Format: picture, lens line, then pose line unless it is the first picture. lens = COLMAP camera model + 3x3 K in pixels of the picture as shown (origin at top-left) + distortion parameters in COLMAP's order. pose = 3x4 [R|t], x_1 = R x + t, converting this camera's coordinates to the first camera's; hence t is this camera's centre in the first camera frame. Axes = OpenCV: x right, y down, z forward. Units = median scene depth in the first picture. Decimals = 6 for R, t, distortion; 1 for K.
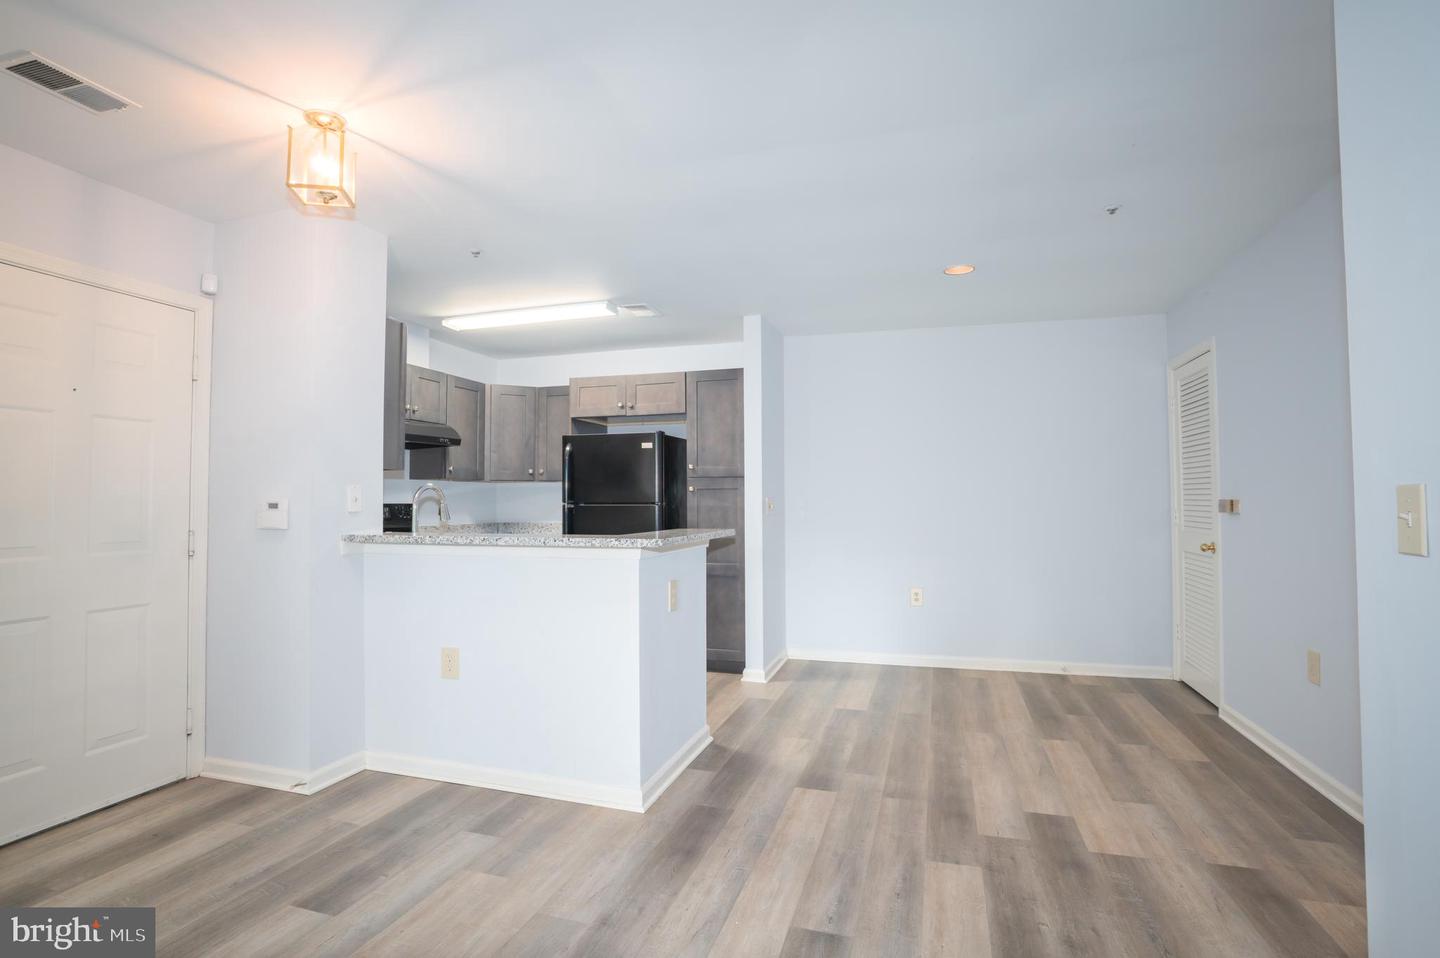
lens RADIAL K [[725.0, 0, 714.6], [0, 725.0, 480.0], [0, 0, 1]] dist [-0.069634, 0.000636]
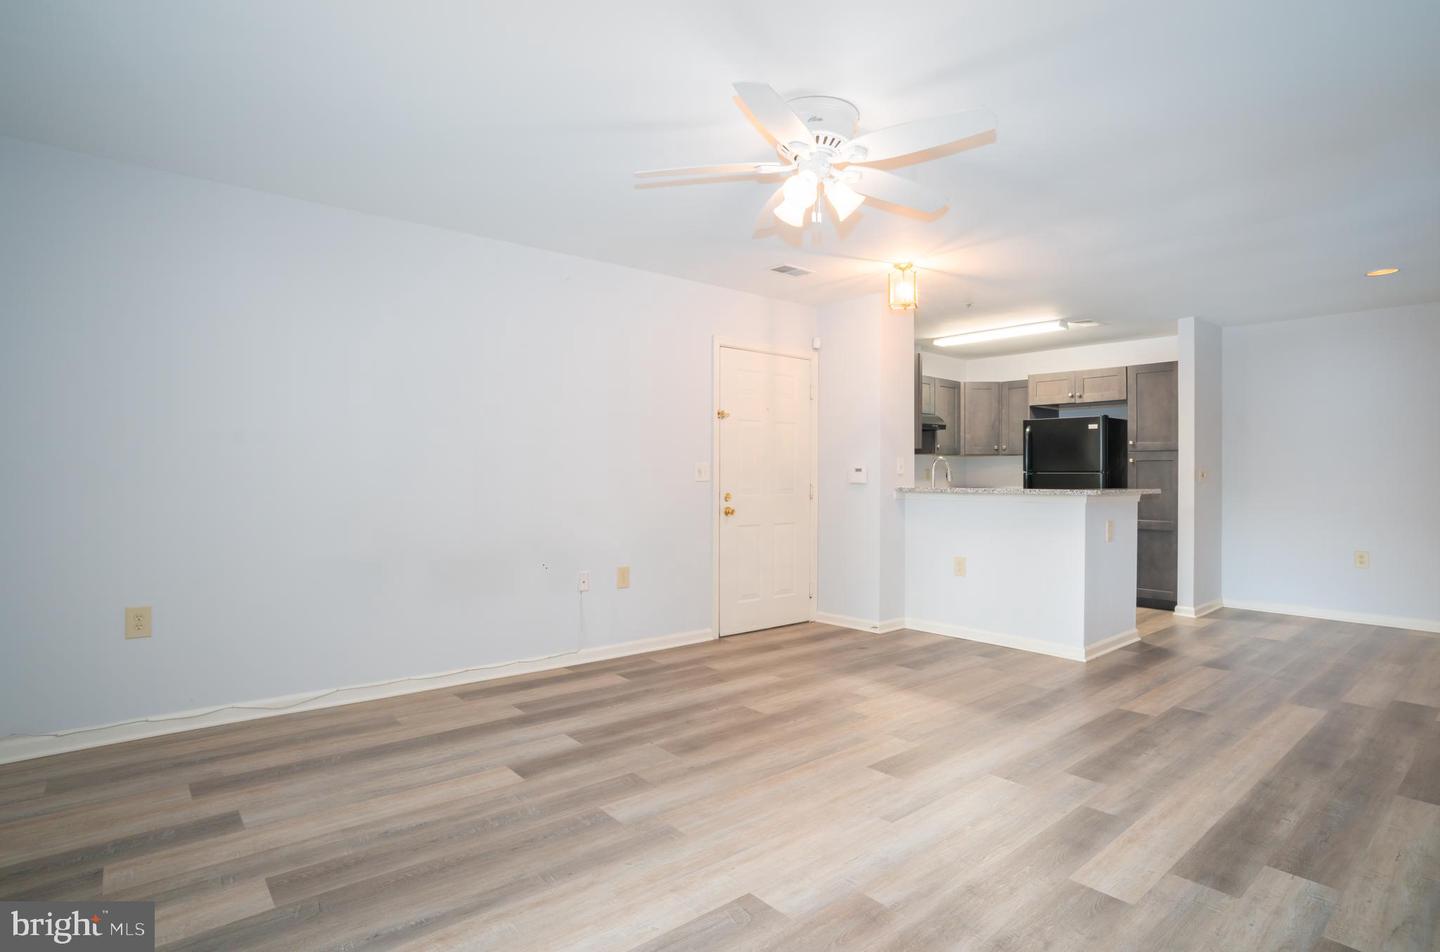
lens RADIAL K [[753.5, 0, 720.0], [0, 753.5, 476.0], [0, 0, 1]] dist [-0.079952, 0.042759]
pose [[0.845048, 0.007645, -0.534635, 0.049880], [0.007819, 0.999614, 0.026653, -0.000471], [0.534633, -0.026704, 0.844663, -0.462383]]
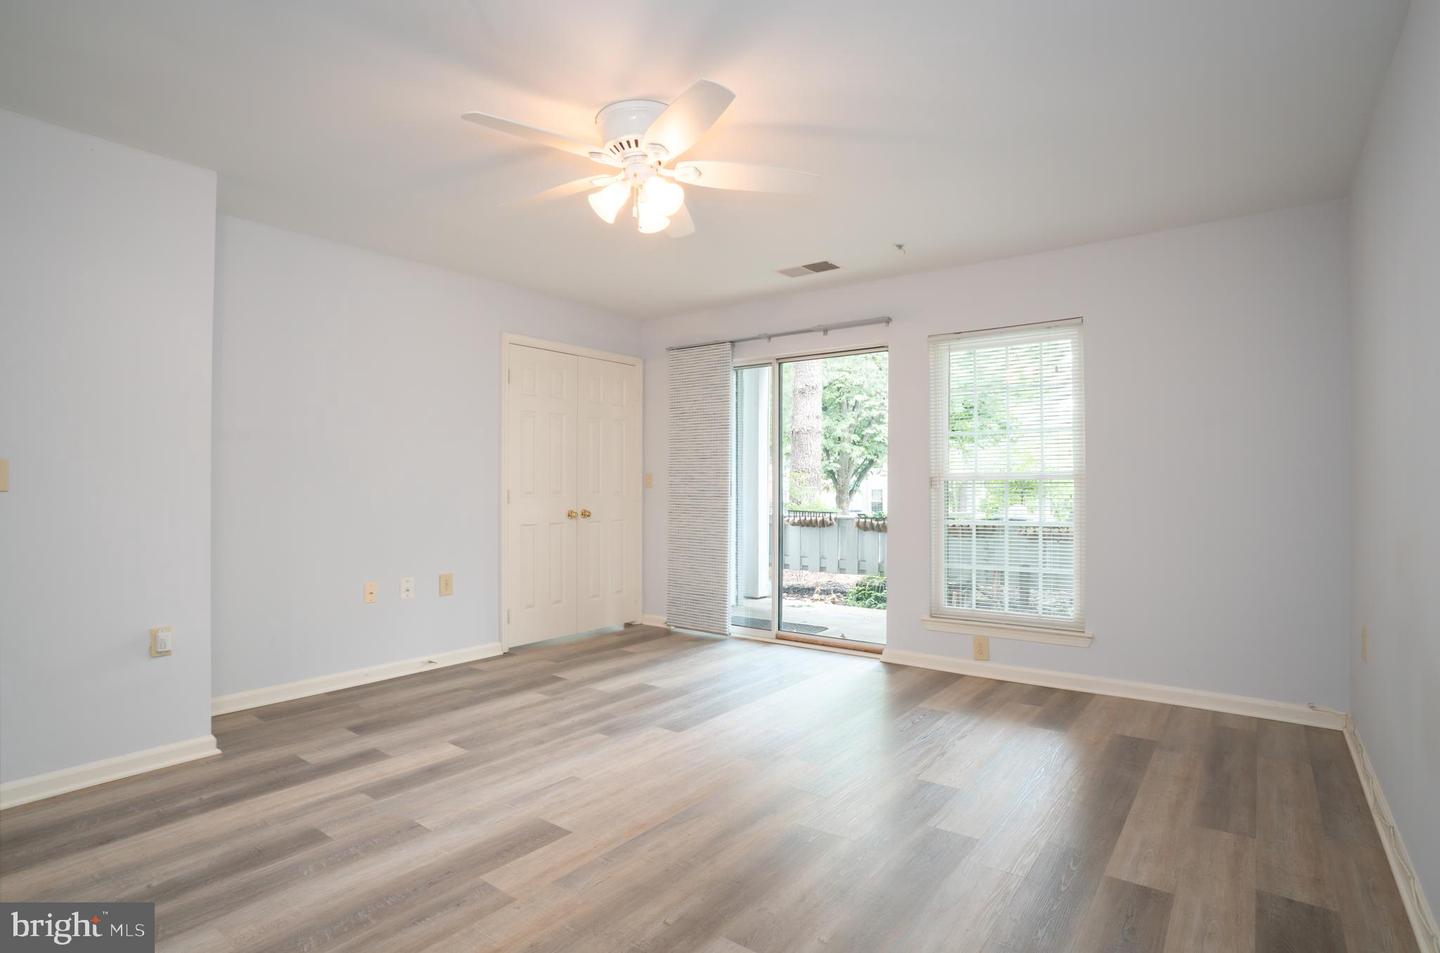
lens RADIAL K [[725.0, 0, 714.6], [0, 725.0, 477.5], [0, 0, 1]] dist [-0.069634, 0.000636]
pose [[-0.938636, 0.005521, 0.344865, -0.422491], [-0.008386, 0.999211, -0.038822, 0.031685], [-0.344807, -0.039332, -0.937849, 0.522397]]
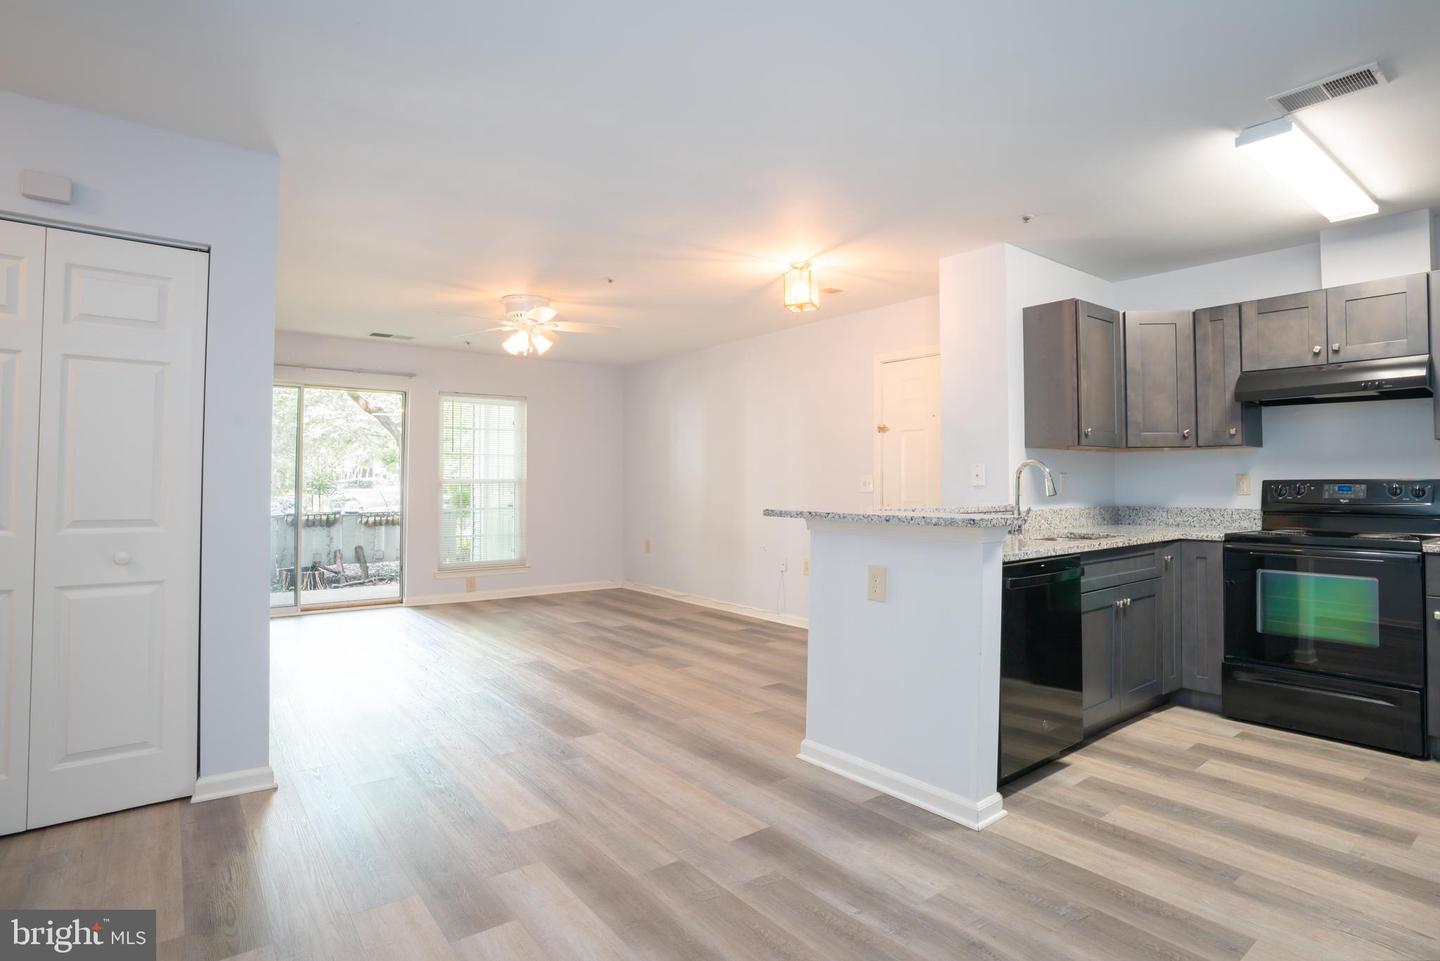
lens RADIAL K [[750.0, 0, 728.5], [0, 750.0, 482.1], [0, 0, 1]] dist [-0.038269, 0.000039]
pose [[-0.576805, 0.003950, -0.816872, 0.507501], [0.025678, 0.999582, -0.013298, 0.028929], [0.816478, -0.028647, -0.576666, 0.891908]]
